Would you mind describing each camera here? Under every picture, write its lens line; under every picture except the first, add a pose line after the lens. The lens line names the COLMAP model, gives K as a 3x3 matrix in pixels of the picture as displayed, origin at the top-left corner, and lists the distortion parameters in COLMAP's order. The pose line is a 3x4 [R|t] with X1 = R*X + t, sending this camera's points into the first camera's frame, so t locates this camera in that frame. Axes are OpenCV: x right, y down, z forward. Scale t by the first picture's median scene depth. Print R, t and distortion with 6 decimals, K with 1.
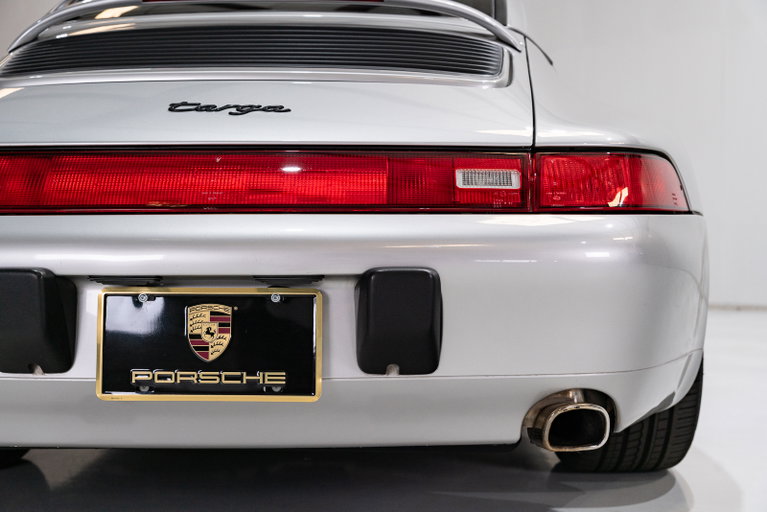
lens RADIAL K [[1073.1, 0, 383.5], [0, 1073.1, 256.0], [0, 0, 1]] dist [0.009632, -0.009203]
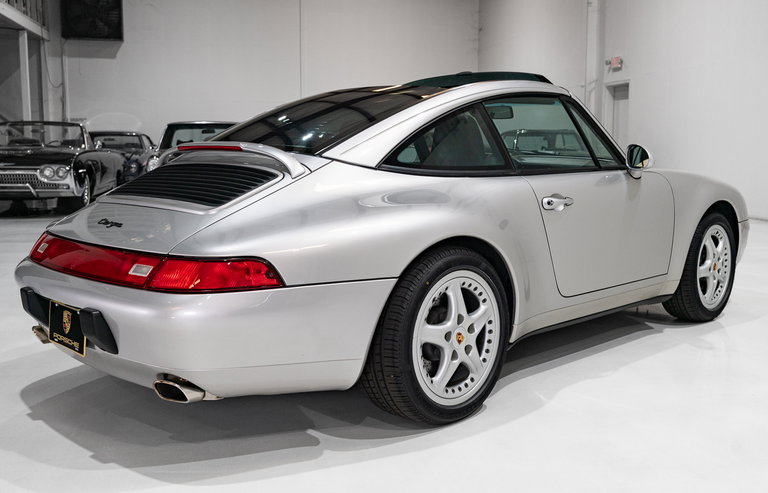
lens RADIAL K [[778.5, 0, 384.3], [0, 778.5, 228.2], [0, 0, 1]] dist [0.006381, 0.011884]
pose [[0.715733, 0.074428, -0.694397, 1.585415], [-0.009574, 0.995257, 0.096806, -0.324042], [0.698309, -0.062639, 0.713051, 0.236542]]
